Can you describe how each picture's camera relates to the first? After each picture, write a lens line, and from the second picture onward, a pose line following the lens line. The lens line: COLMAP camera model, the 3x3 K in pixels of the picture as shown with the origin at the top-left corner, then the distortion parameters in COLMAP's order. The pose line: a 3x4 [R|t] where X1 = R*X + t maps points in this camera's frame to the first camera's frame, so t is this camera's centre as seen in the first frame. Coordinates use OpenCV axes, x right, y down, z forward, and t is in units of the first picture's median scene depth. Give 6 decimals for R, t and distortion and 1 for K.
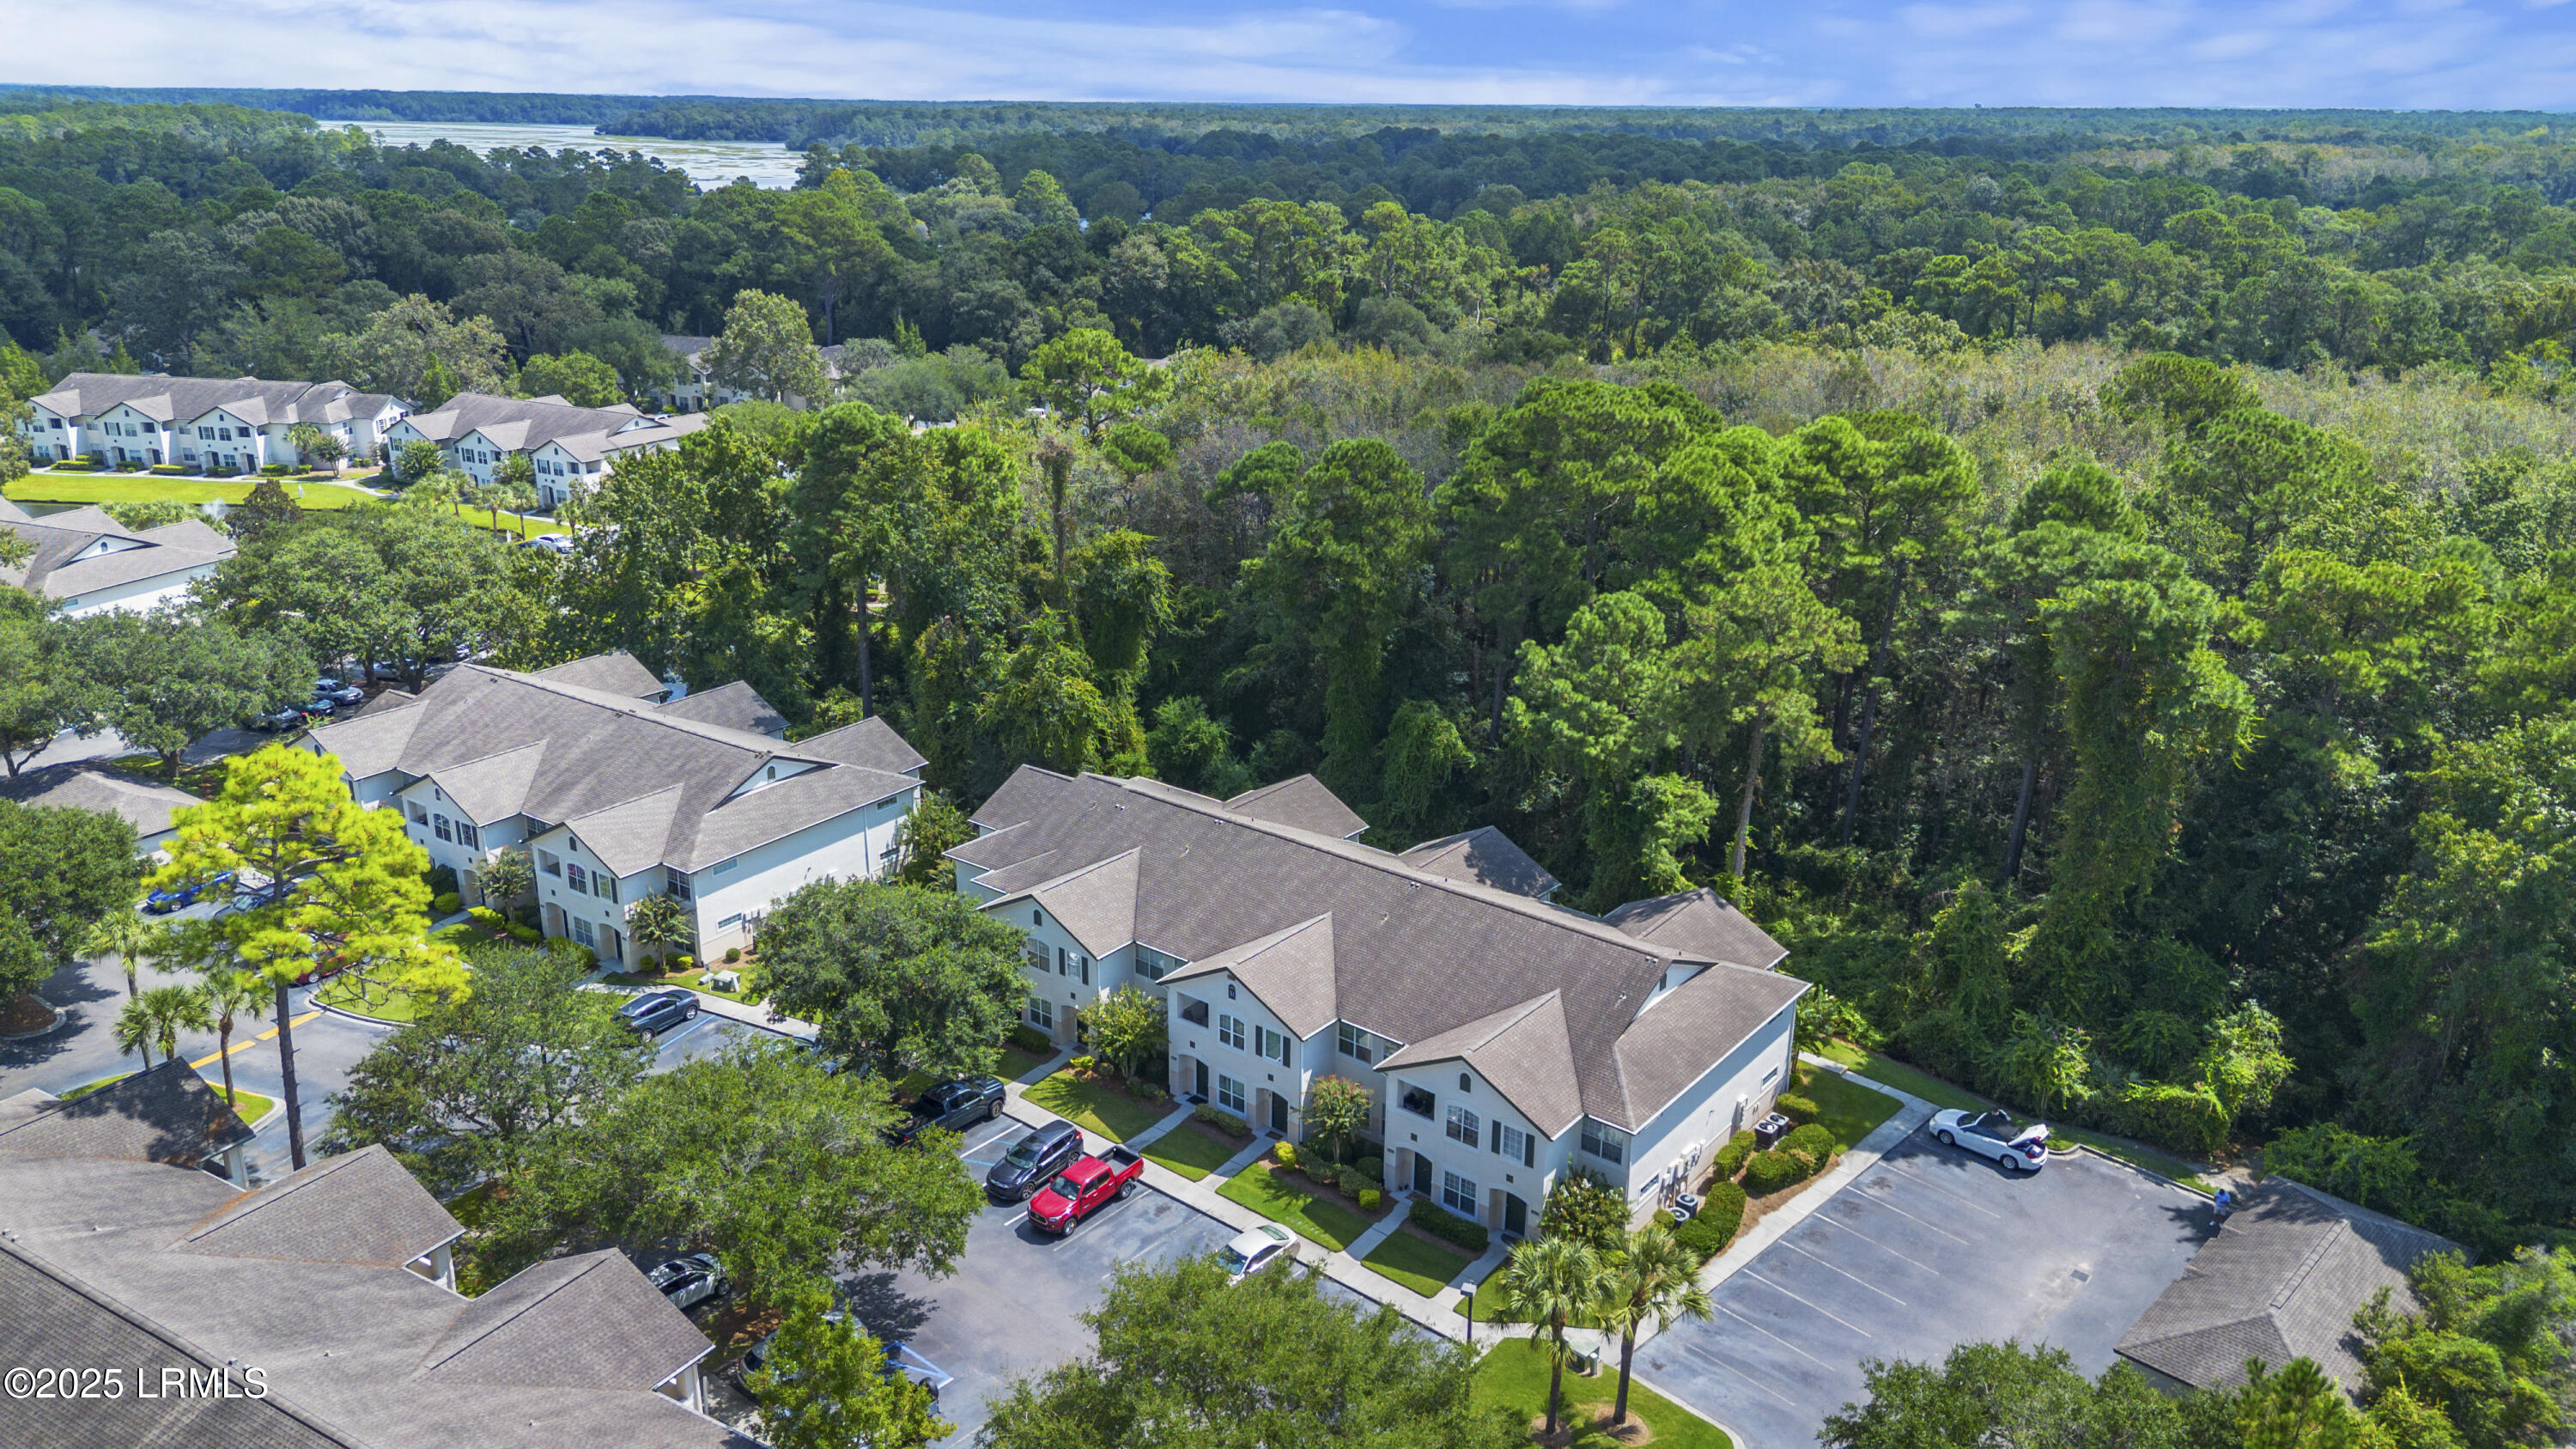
lens RADIAL K [[1824.8, 0, 1288.0], [0, 1824.8, 724.5], [0, 0, 1]] dist [0.069585, -0.078056]
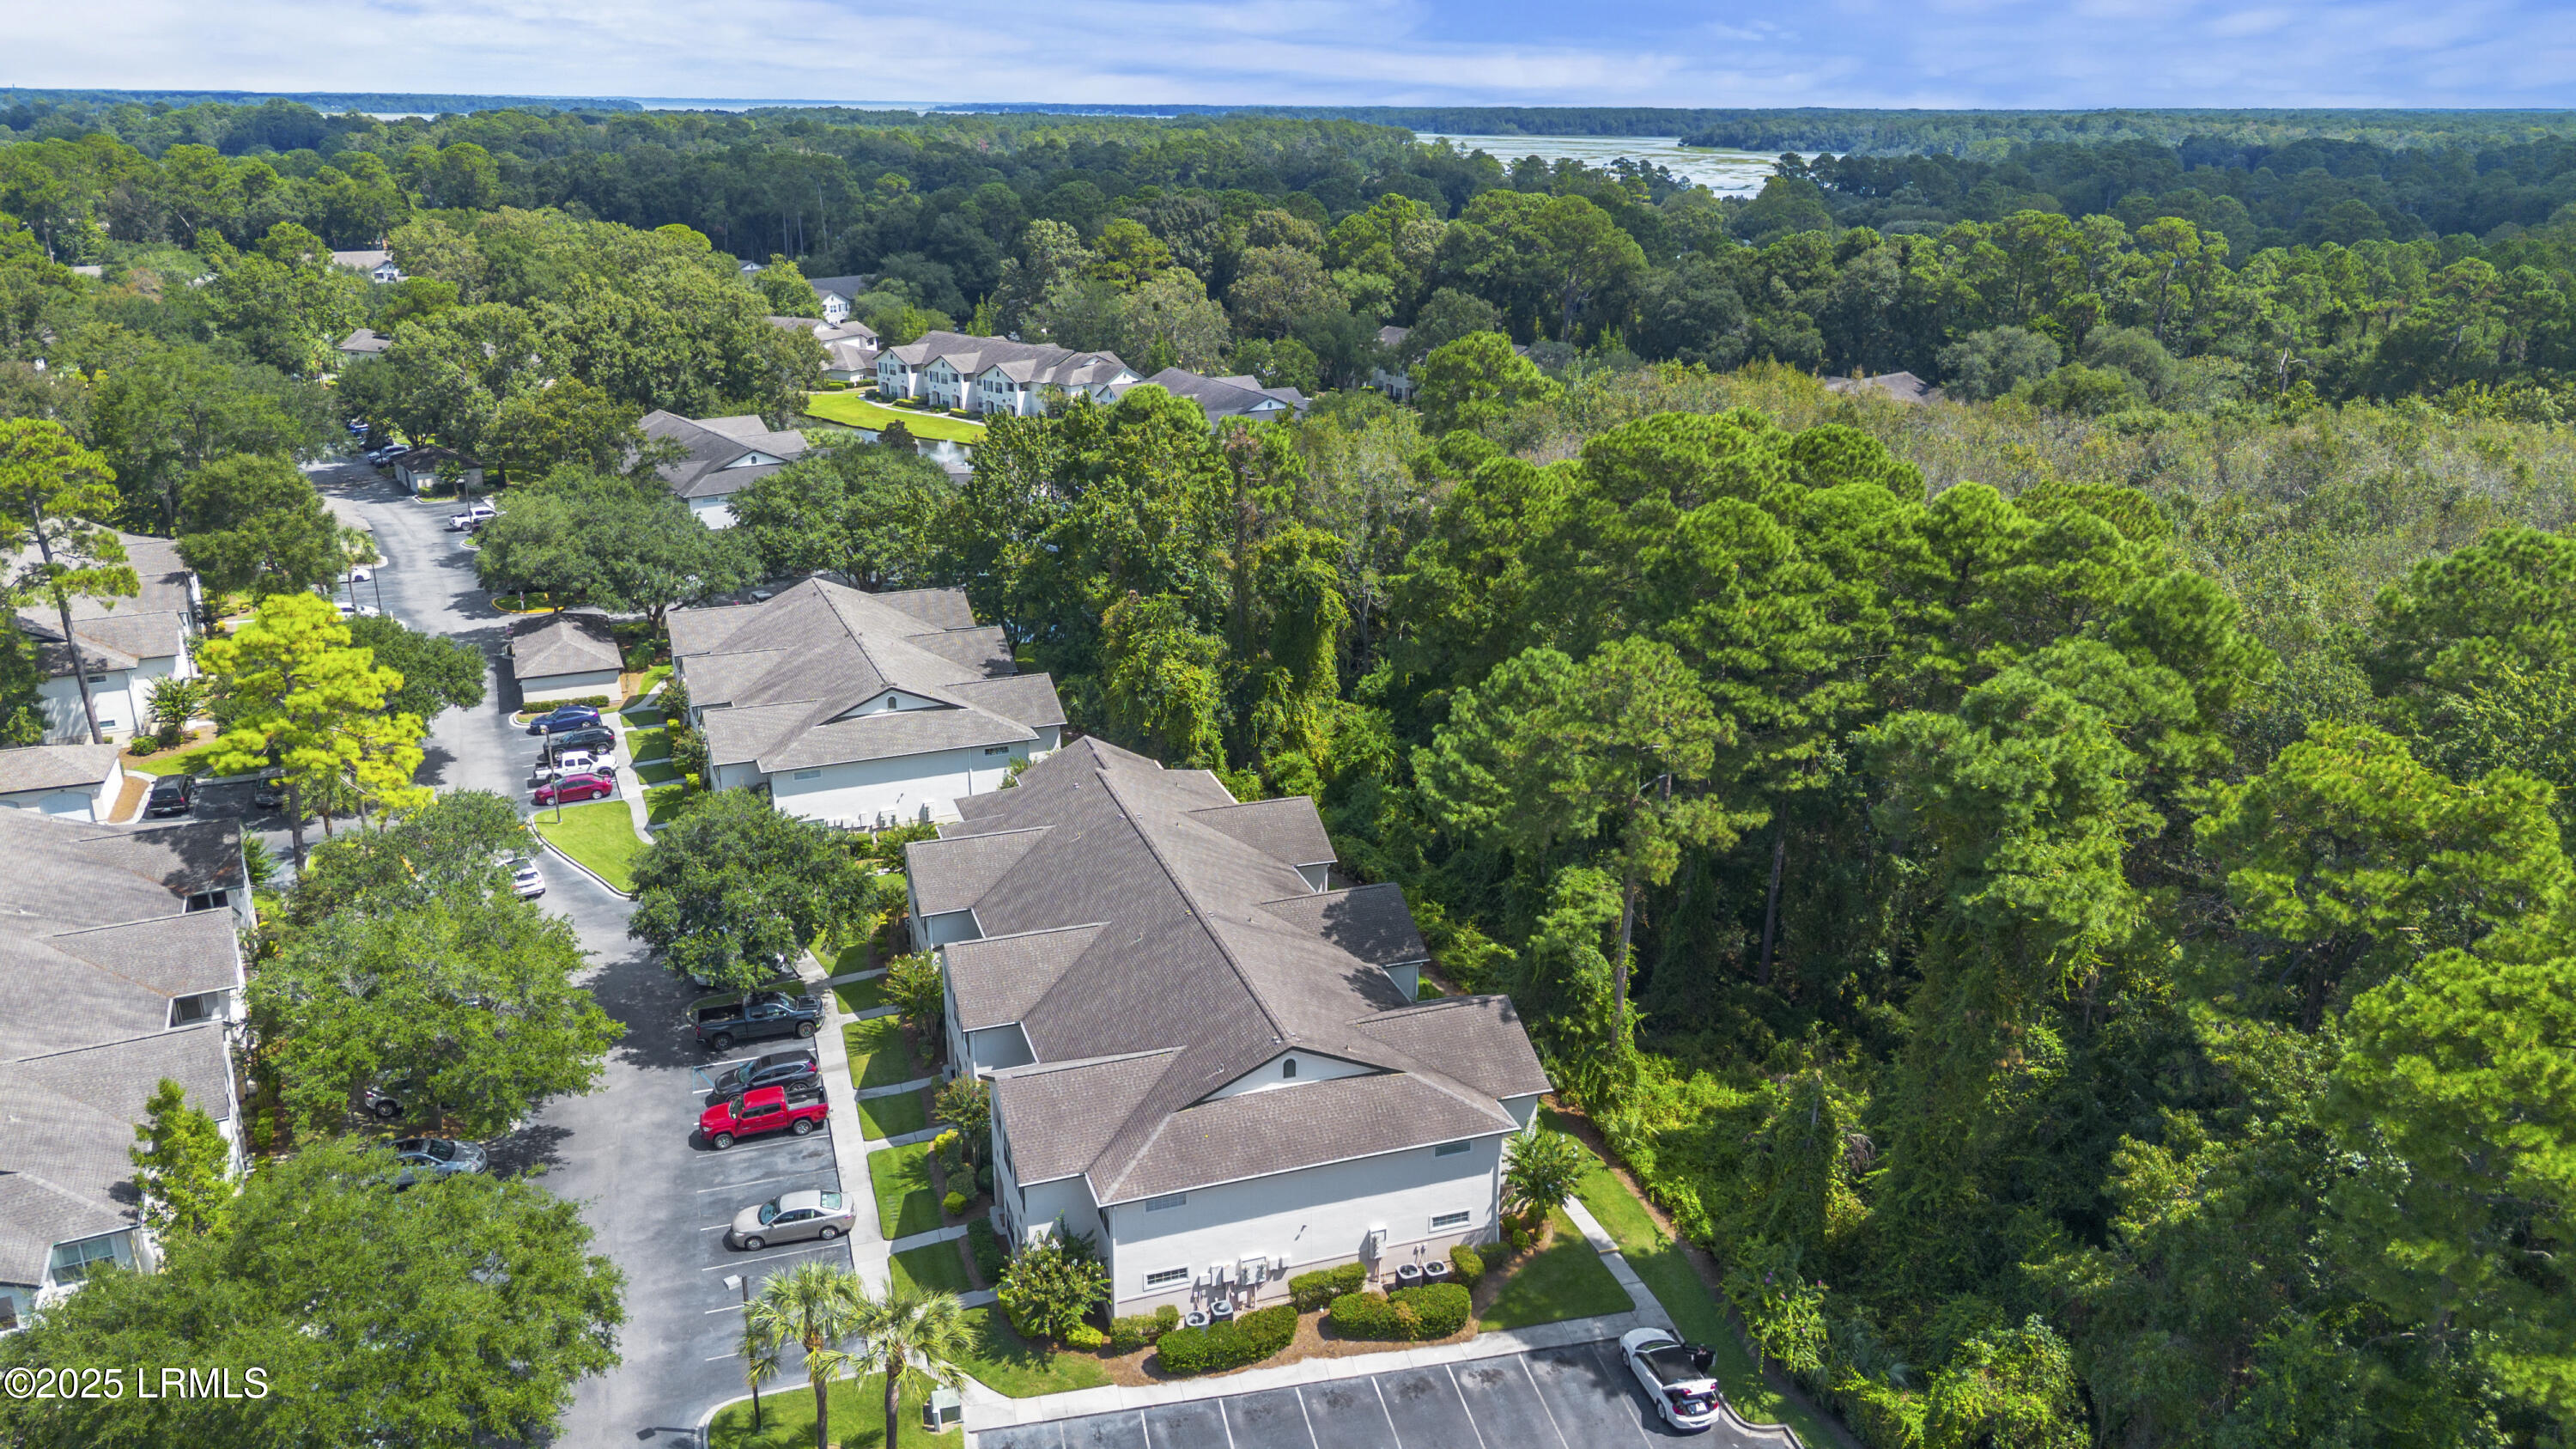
lens RADIAL K [[1824.8, 0, 1288.0], [0, 1824.8, 724.5], [0, 0, 1]] dist [0.069585, -0.078056]
pose [[0.843077, 0.168545, -0.510699, 0.229767], [-0.171492, 0.984301, 0.041743, -0.022655], [0.509717, 0.052388, 0.858746, 0.081704]]
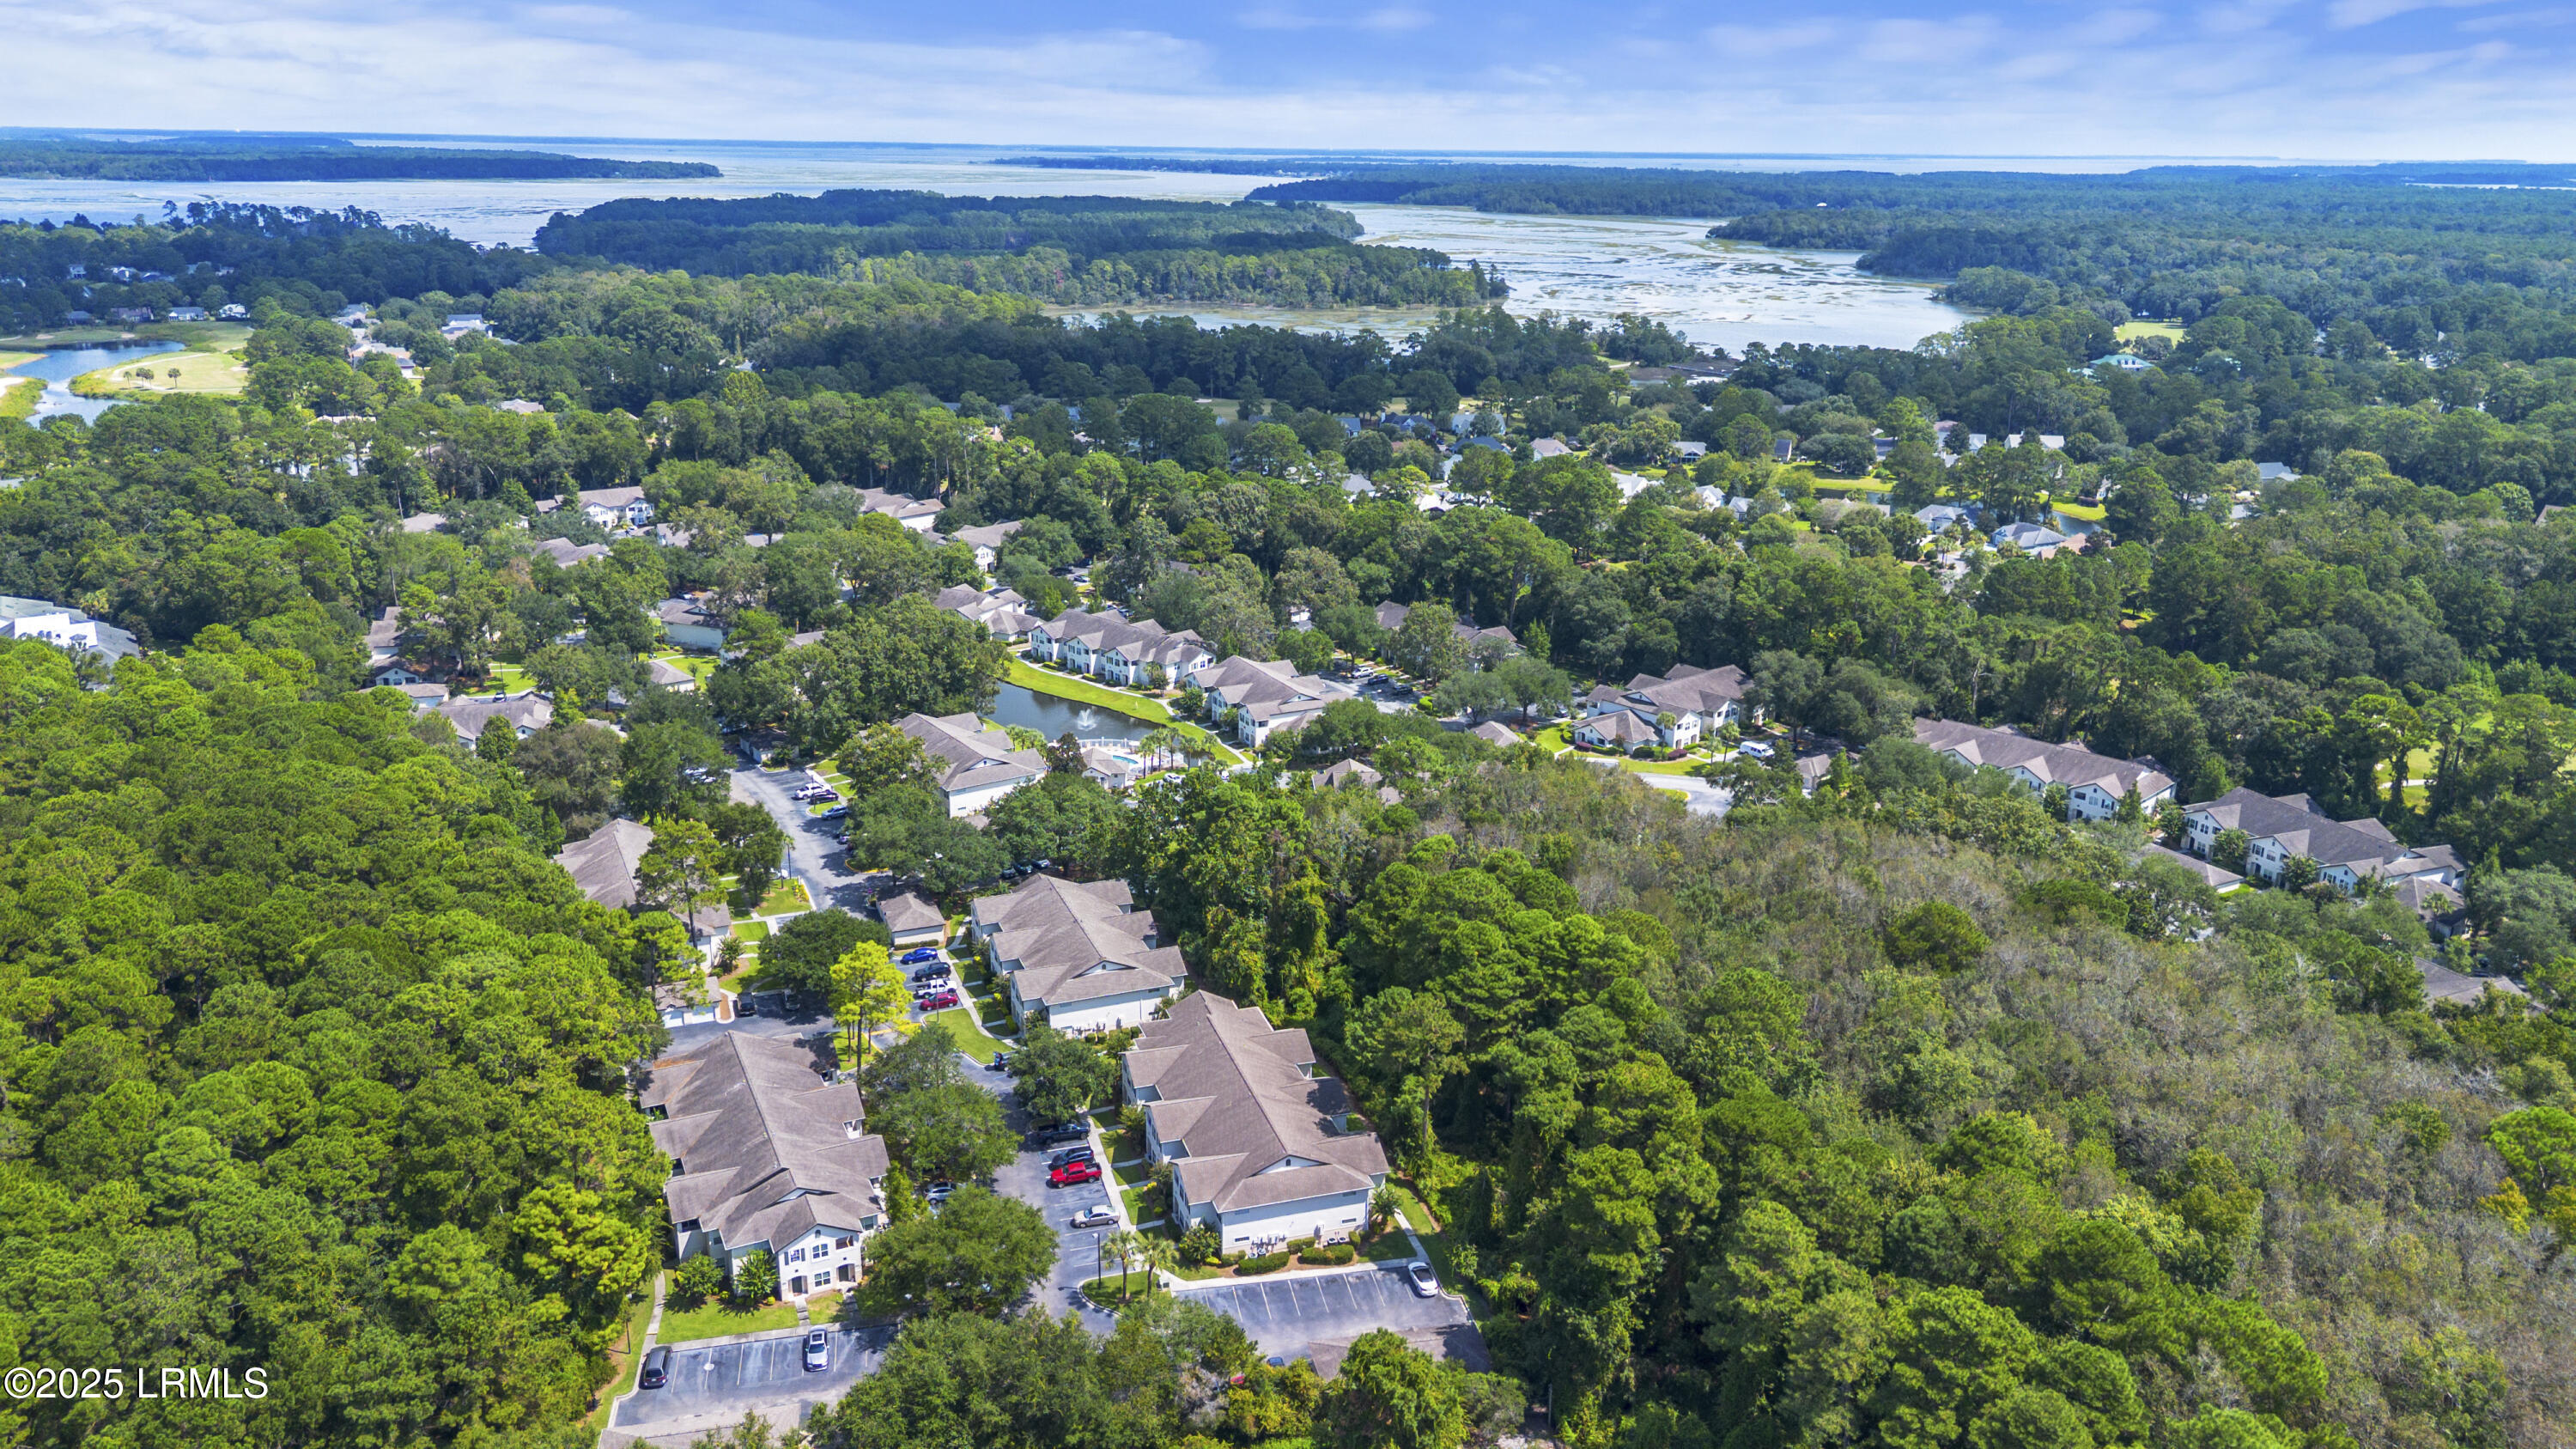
lens RADIAL K [[1824.8, 0, 1288.0], [0, 1824.8, 724.5], [0, 0, 1]] dist [0.069585, -0.078056]
pose [[0.828075, 0.169288, -0.534447, 0.500895], [-0.181821, 0.982886, 0.029619, -0.177516], [0.530314, 0.072647, 0.844683, -0.380637]]
